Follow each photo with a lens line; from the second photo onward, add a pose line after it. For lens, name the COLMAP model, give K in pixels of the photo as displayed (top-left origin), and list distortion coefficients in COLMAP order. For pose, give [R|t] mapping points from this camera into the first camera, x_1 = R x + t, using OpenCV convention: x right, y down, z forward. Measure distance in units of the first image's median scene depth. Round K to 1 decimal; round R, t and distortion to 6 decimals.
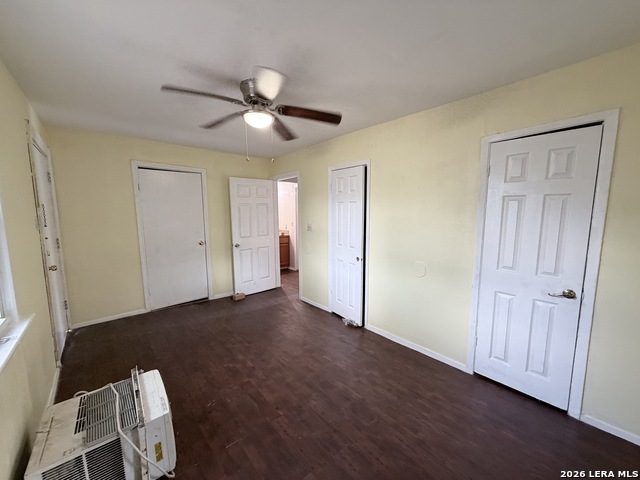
lens RADIAL K [[255.8, 0, 317.3], [0, 255.8, 240.3], [0, 0, 1]] dist [0.000890, -0.000073]
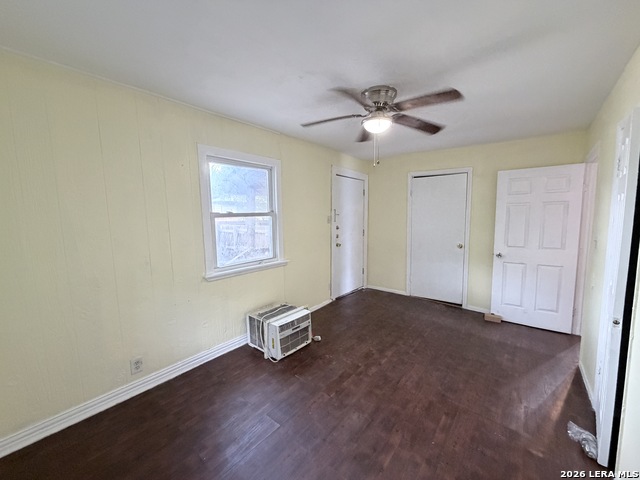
lens RADIAL K [[255.8, 0, 317.3], [0, 255.8, 240.3], [0, 0, 1]] dist [0.000890, -0.000073]
pose [[0.173133, 0.106243, -0.979151, 0.430843], [-0.109919, 0.990038, 0.087989, -0.039808], [0.978745, 0.092394, 0.183087, 0.335452]]
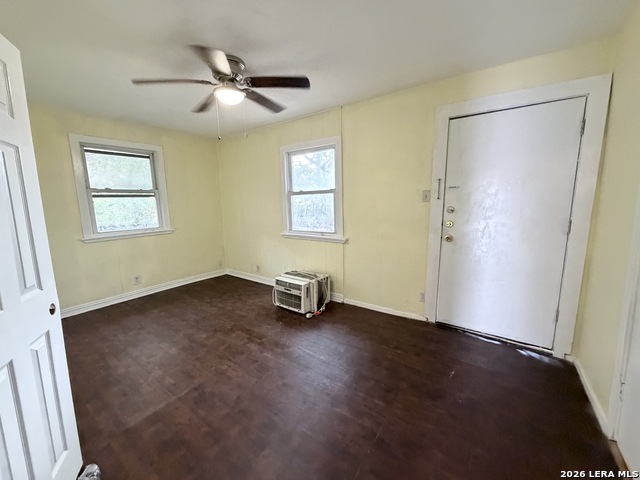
lens RADIAL K [[255.8, 0, 317.3], [0, 255.8, 240.3], [0, 0, 1]] dist [0.000890, -0.000073]
pose [[-0.971524, 0.056466, -0.230113, -0.163854], [-0.006832, 0.964109, 0.265418, -0.104098], [0.236841, 0.259432, -0.936270, 1.189988]]
